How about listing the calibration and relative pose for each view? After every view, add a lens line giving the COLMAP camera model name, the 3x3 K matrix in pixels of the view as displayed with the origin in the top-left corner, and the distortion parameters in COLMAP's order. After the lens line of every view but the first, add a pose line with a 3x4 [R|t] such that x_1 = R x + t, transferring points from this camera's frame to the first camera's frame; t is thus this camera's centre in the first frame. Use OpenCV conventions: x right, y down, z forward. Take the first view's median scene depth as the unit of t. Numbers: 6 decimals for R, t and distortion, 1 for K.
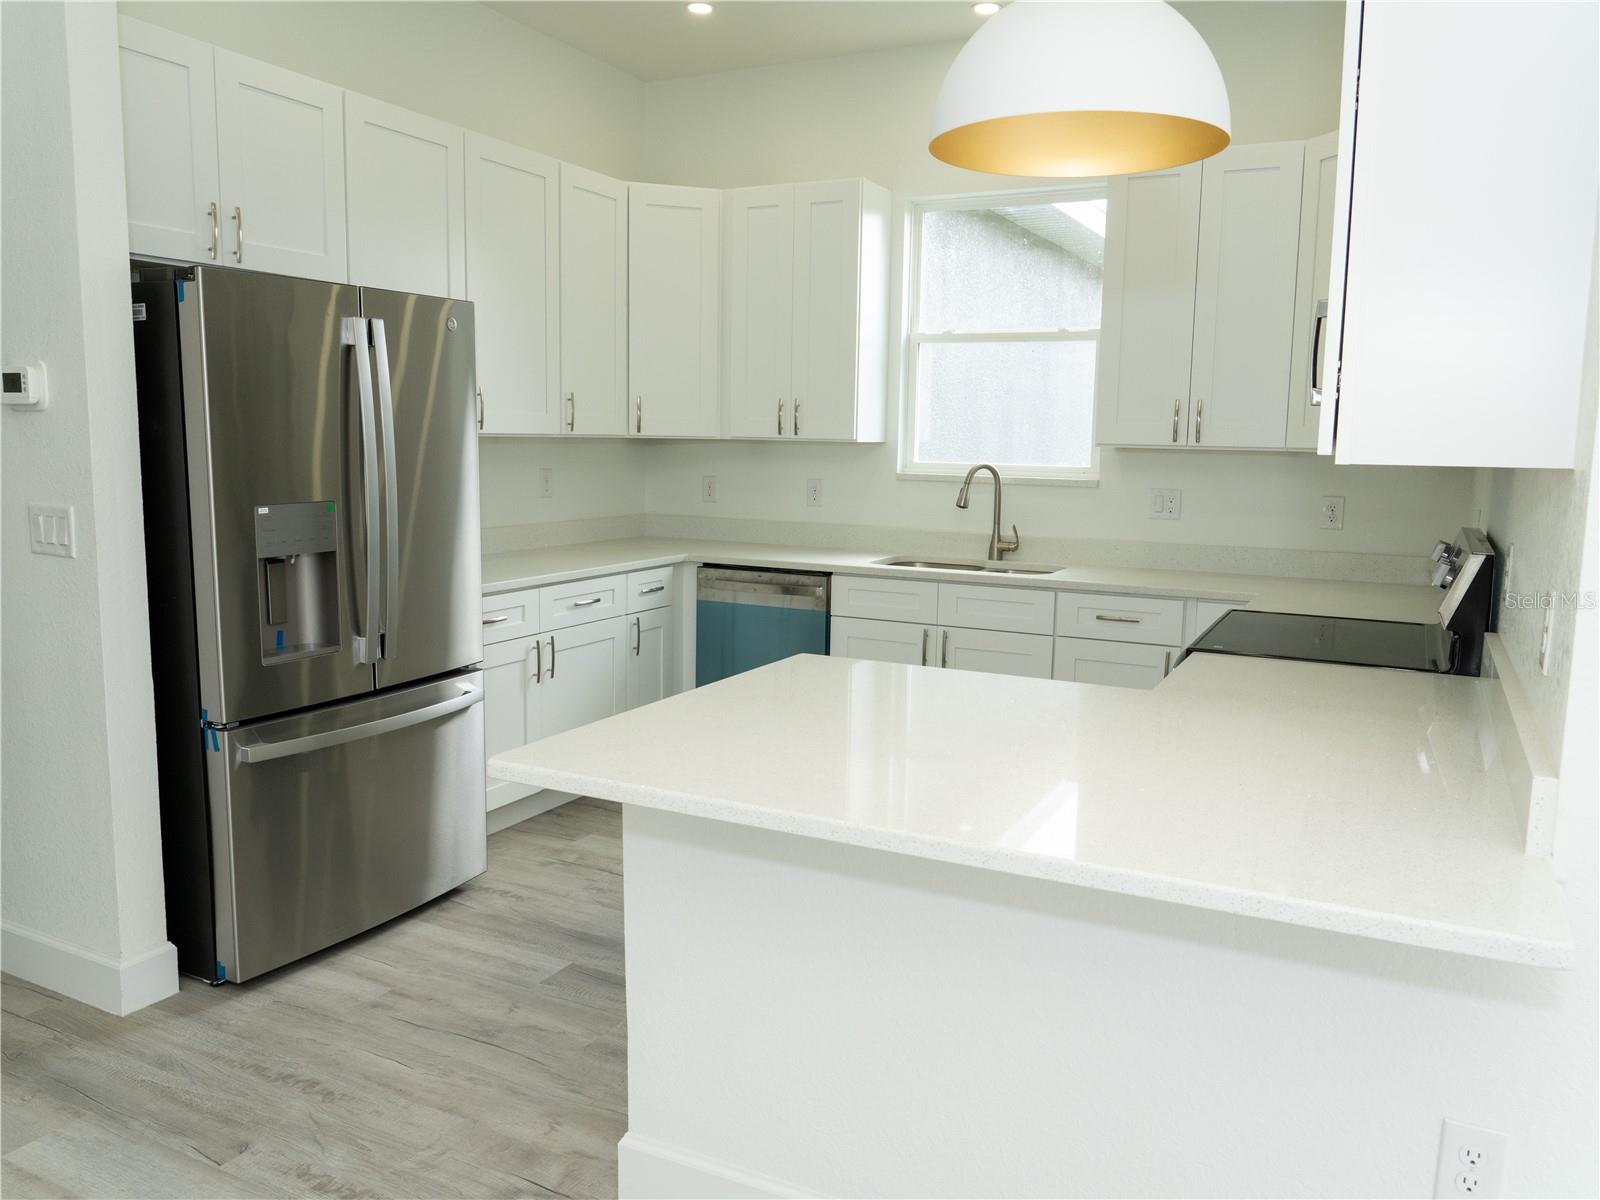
lens RADIAL K [[1218.9, 0, 810.5], [0, 1218.9, 600.2], [0, 0, 1]] dist [-0.019612, -0.001560]
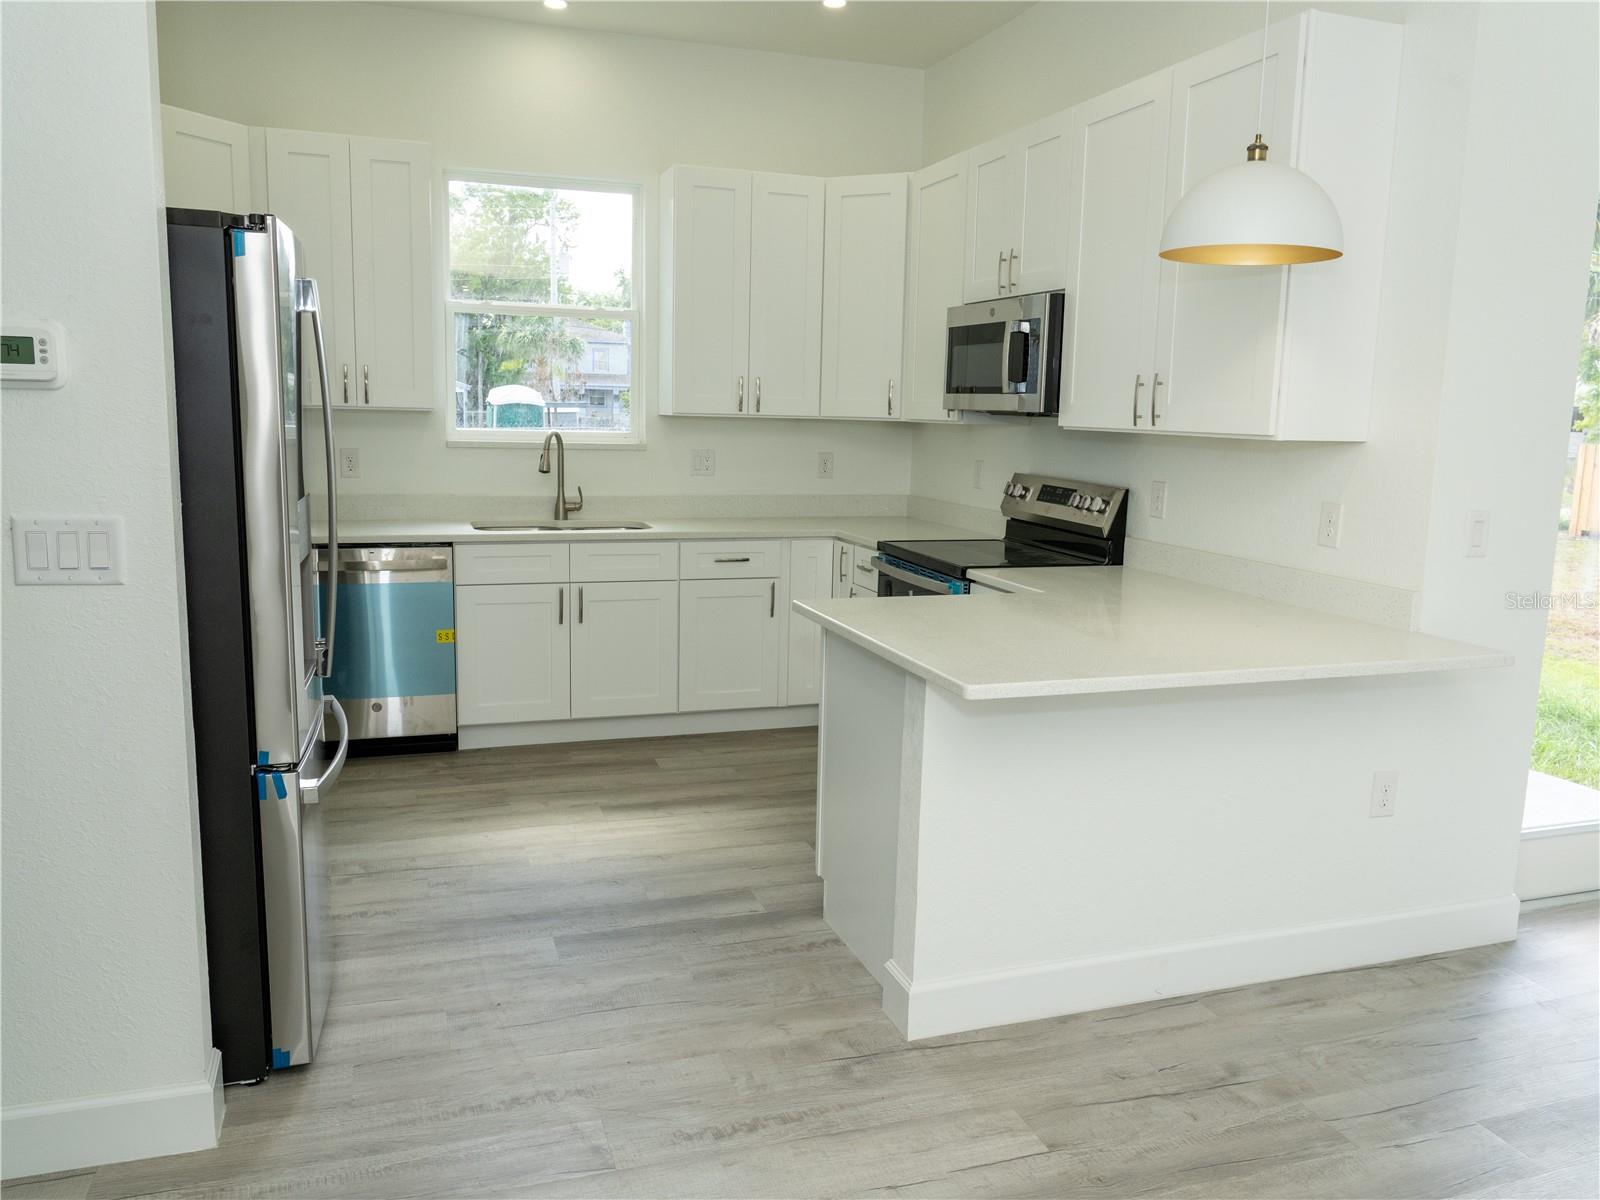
lens RADIAL K [[1218.9, 0, 810.5], [0, 1218.9, 600.2], [0, 0, 1]] dist [-0.019612, -0.001560]
pose [[0.691900, -0.114035, 0.712931, -0.496174], [0.085853, 0.993437, 0.075583, -0.026061], [-0.716871, 0.008911, 0.697149, 0.092260]]
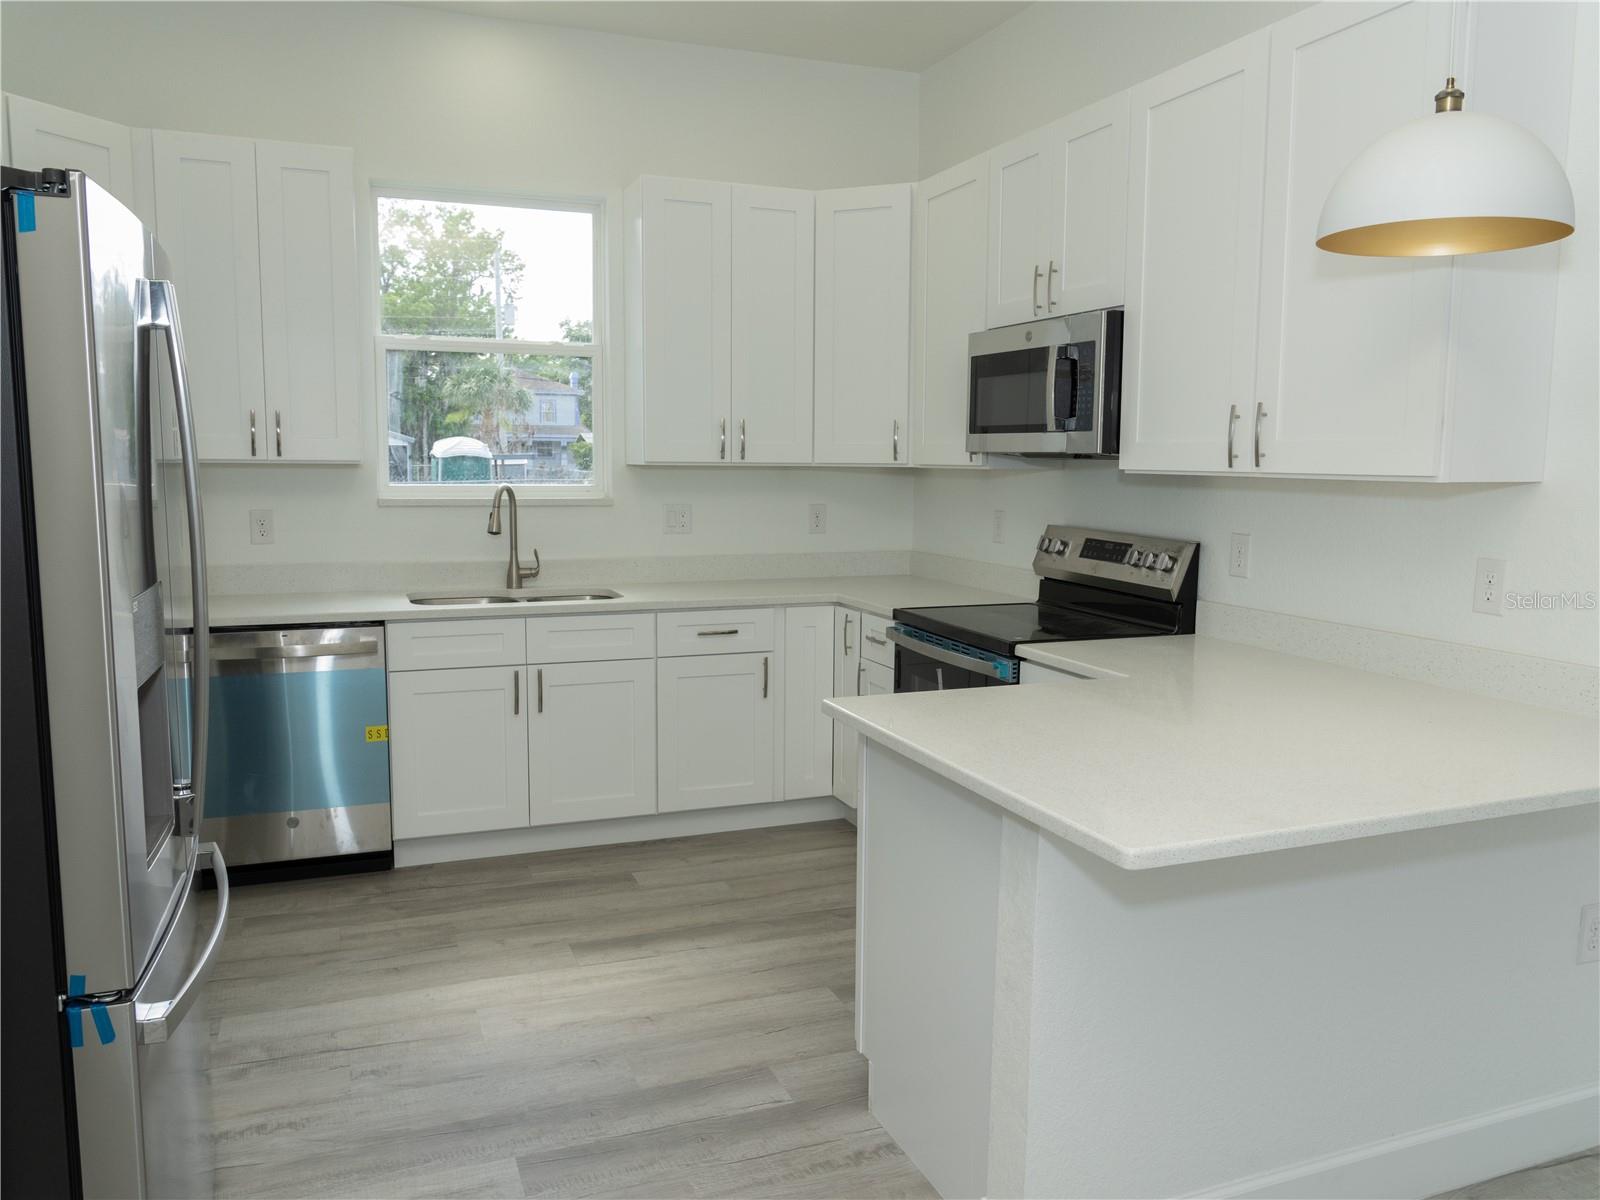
lens RADIAL K [[1212.2, 0, 808.6], [0, 1212.2, 600.2], [0, 0, 1]] dist [-0.009956, -0.004900]
pose [[0.660847, -0.100722, 0.743731, -0.404905], [0.104949, 0.993619, 0.041310, -0.040433], [-0.743147, 0.050754, 0.667201, 0.229675]]
